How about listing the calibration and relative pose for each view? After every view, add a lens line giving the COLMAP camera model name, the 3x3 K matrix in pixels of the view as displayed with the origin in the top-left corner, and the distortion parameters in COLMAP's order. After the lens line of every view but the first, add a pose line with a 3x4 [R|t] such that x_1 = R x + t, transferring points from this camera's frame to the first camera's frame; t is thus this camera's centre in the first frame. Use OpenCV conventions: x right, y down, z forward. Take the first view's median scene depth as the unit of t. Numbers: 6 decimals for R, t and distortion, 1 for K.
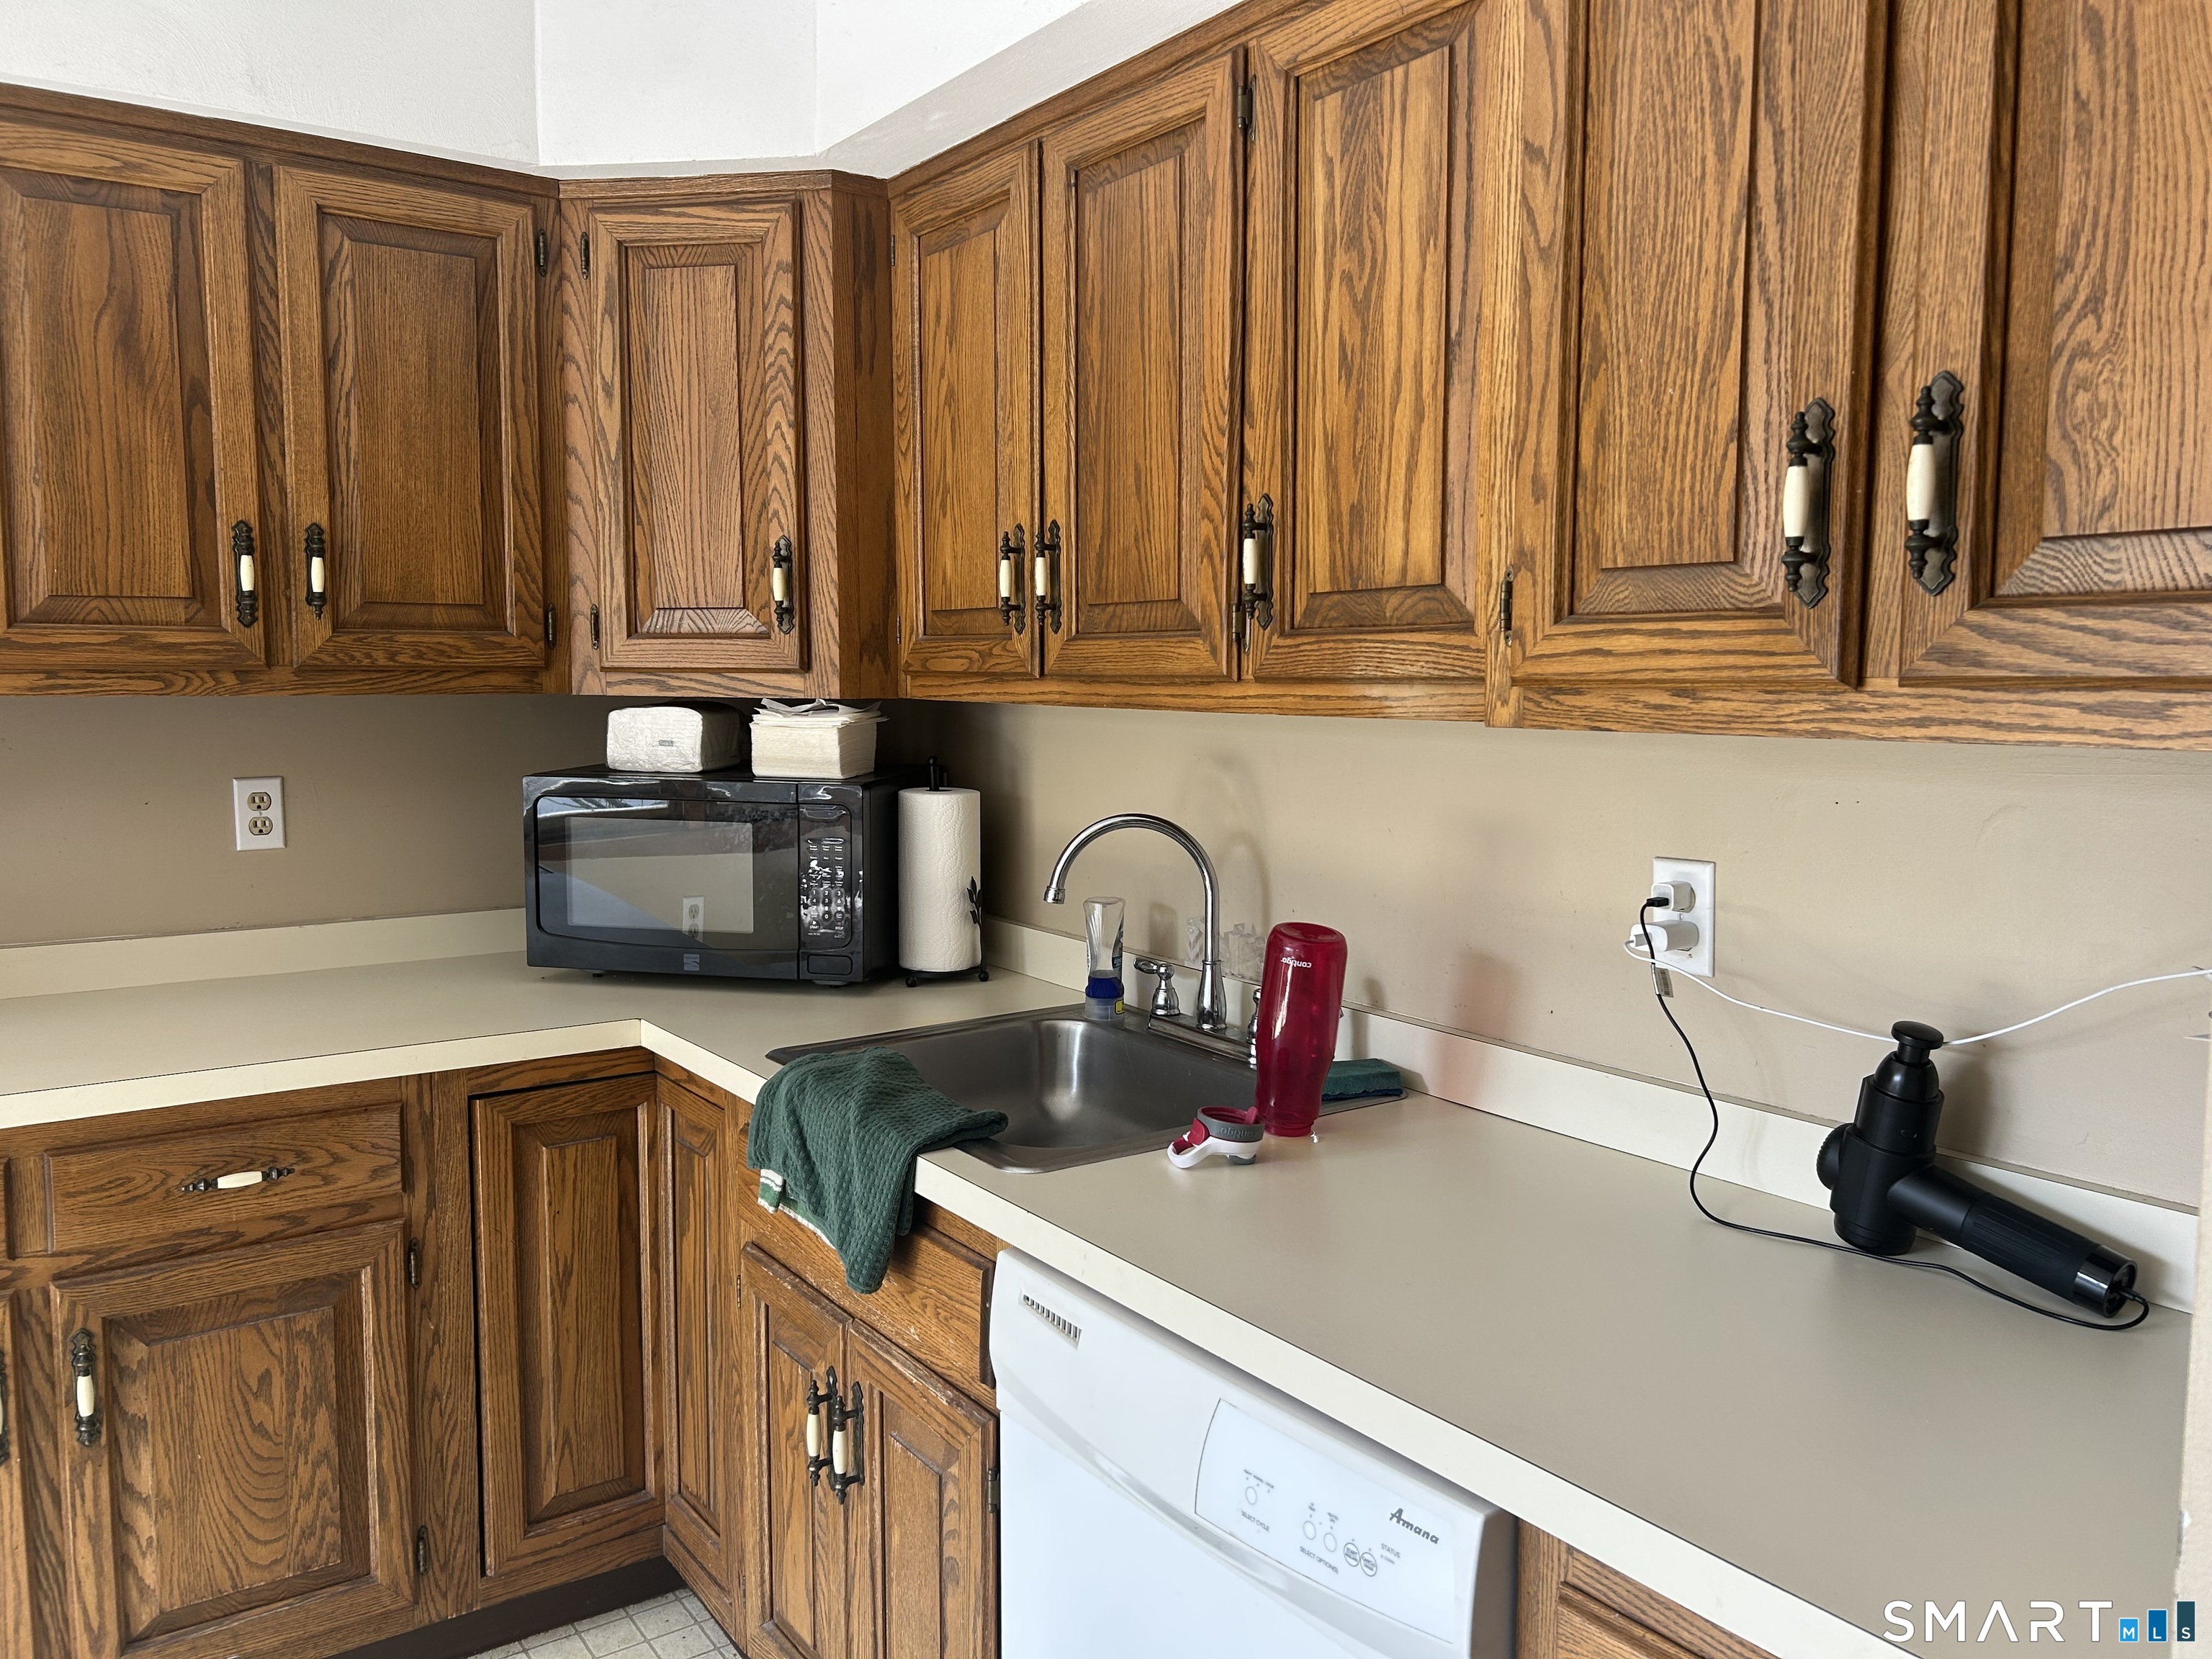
lens RADIAL K [[1663.8, 0, 1116.7], [0, 1663.8, 813.7], [0, 0, 1]] dist [0.048578, -0.046502]
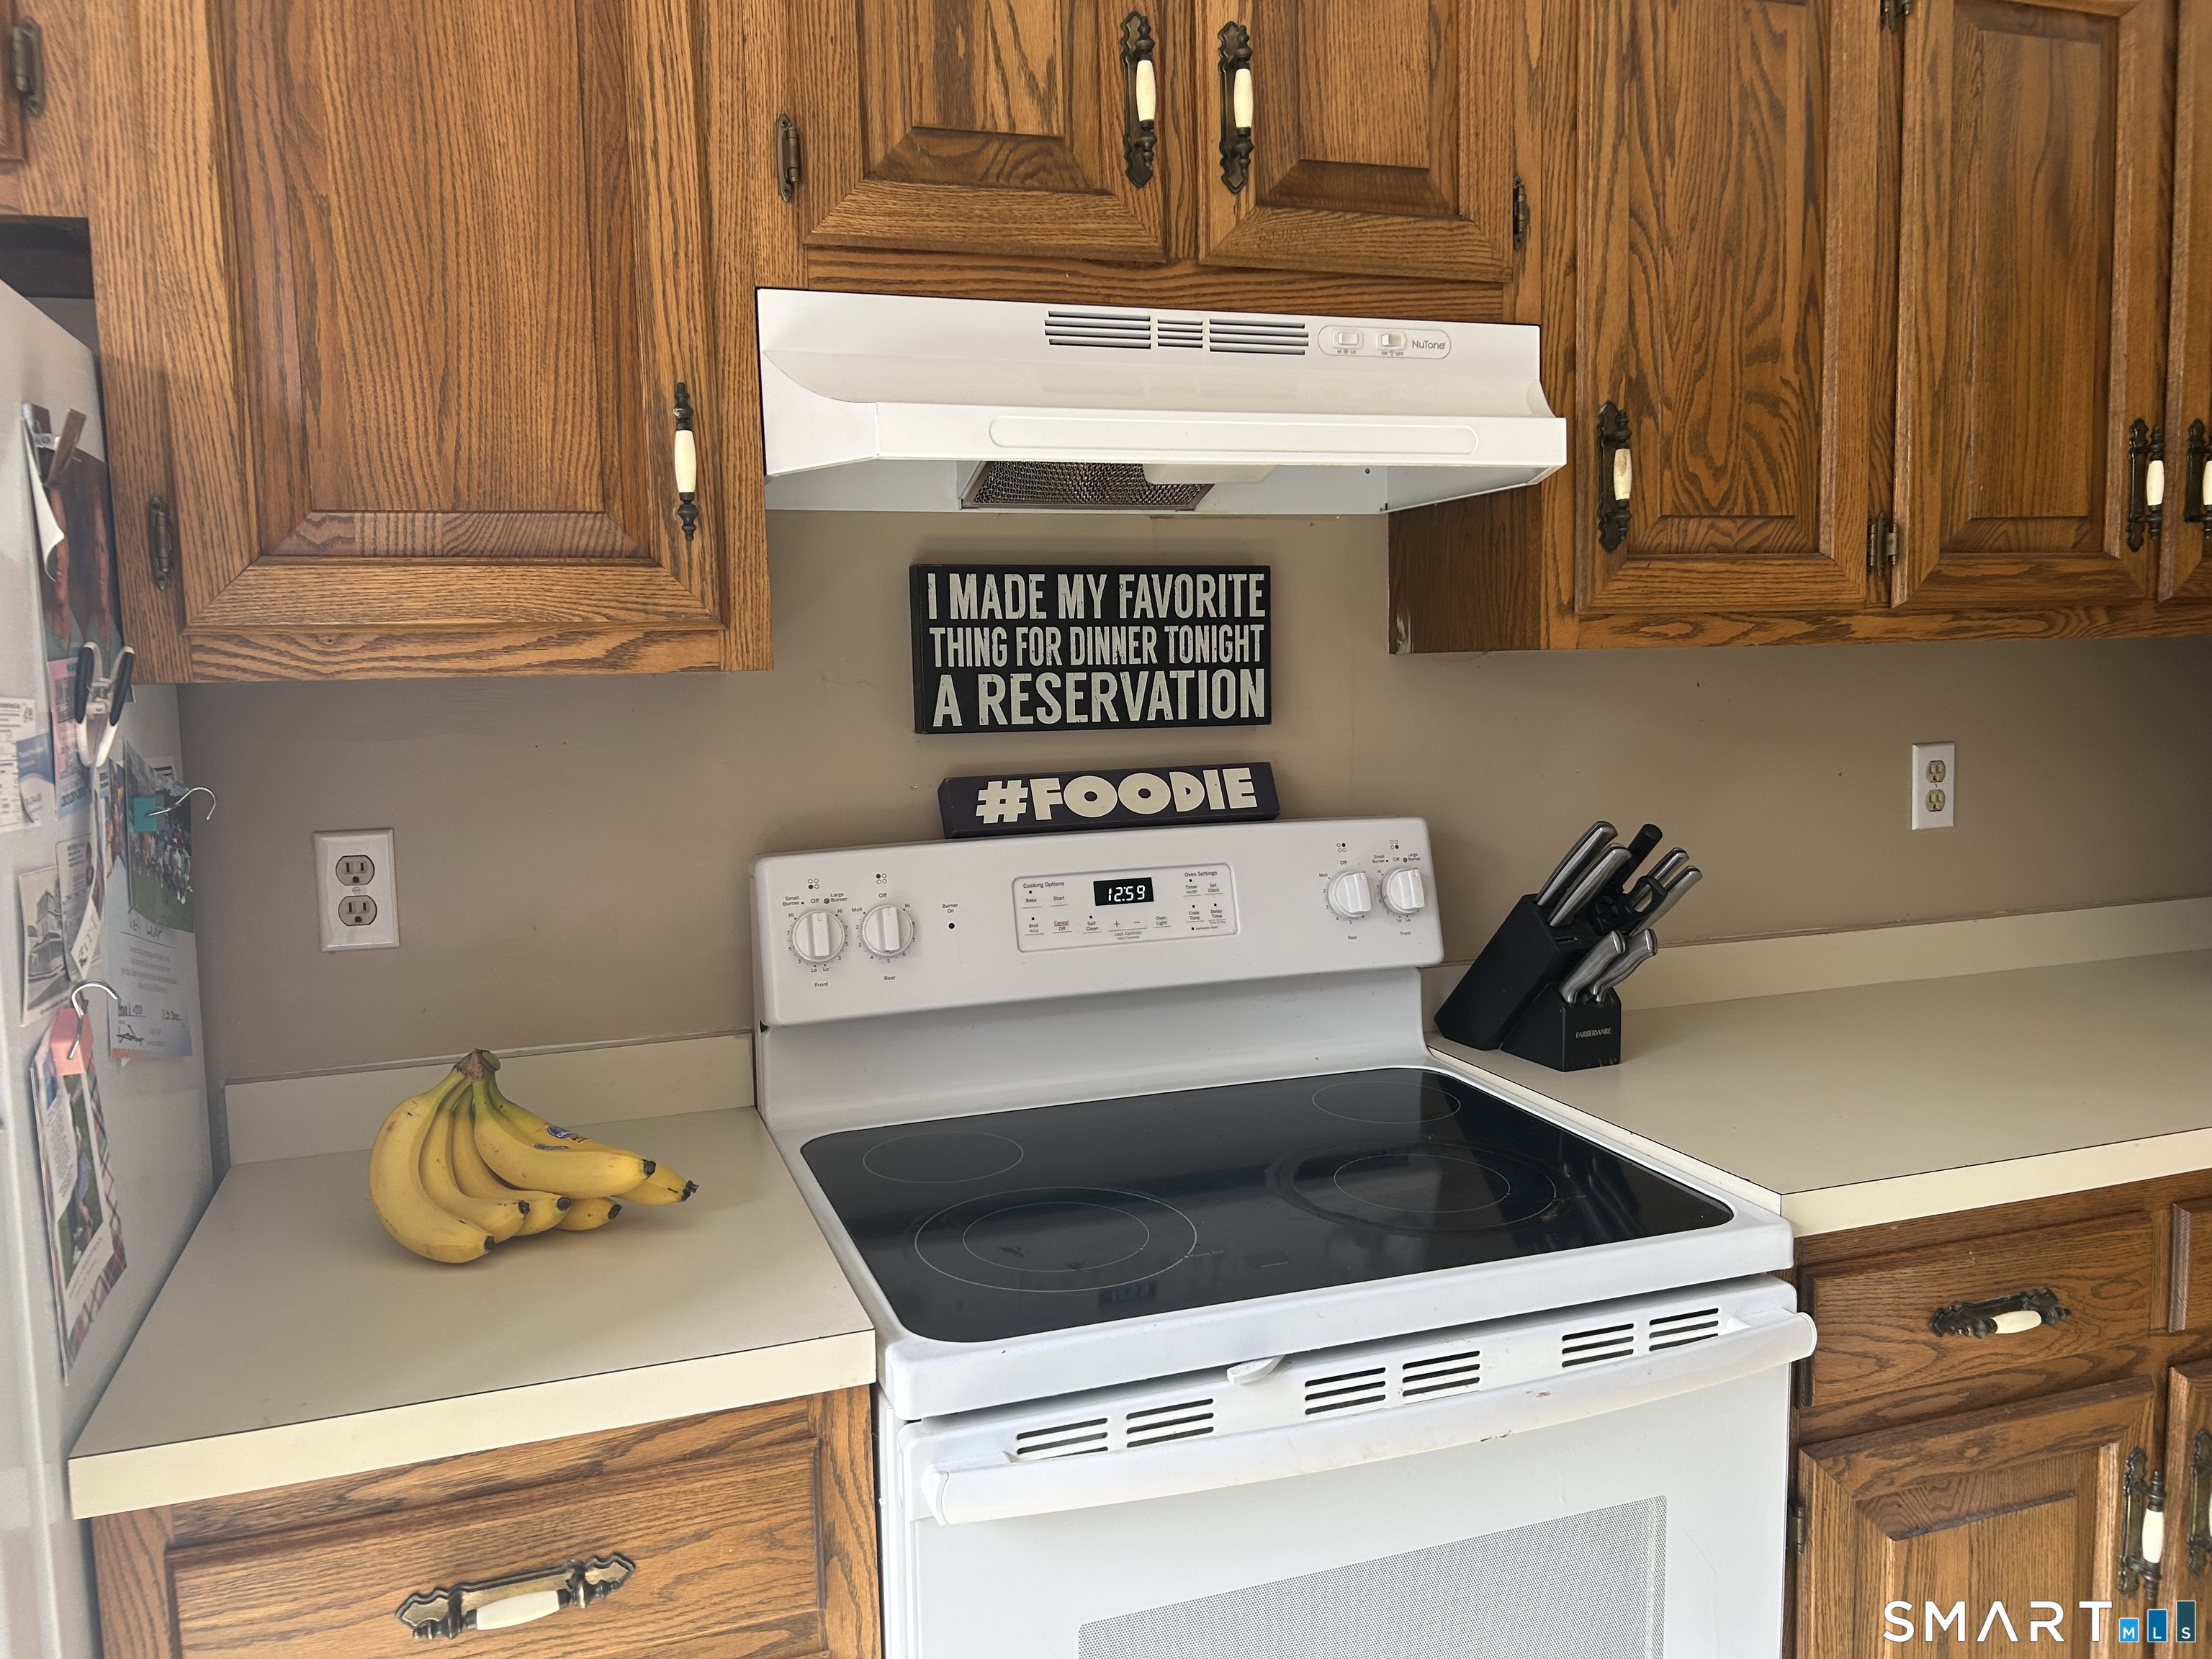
lens RADIAL K [[1663.8, 0, 1115.2], [0, 1663.8, 813.9], [0, 0, 1]] dist [0.048578, -0.046502]
pose [[0.964577, -0.005240, -0.263749, -0.805850], [0.006331, 0.999975, 0.003285, 0.010121], [0.263725, -0.004838, 0.964586, 0.089645]]
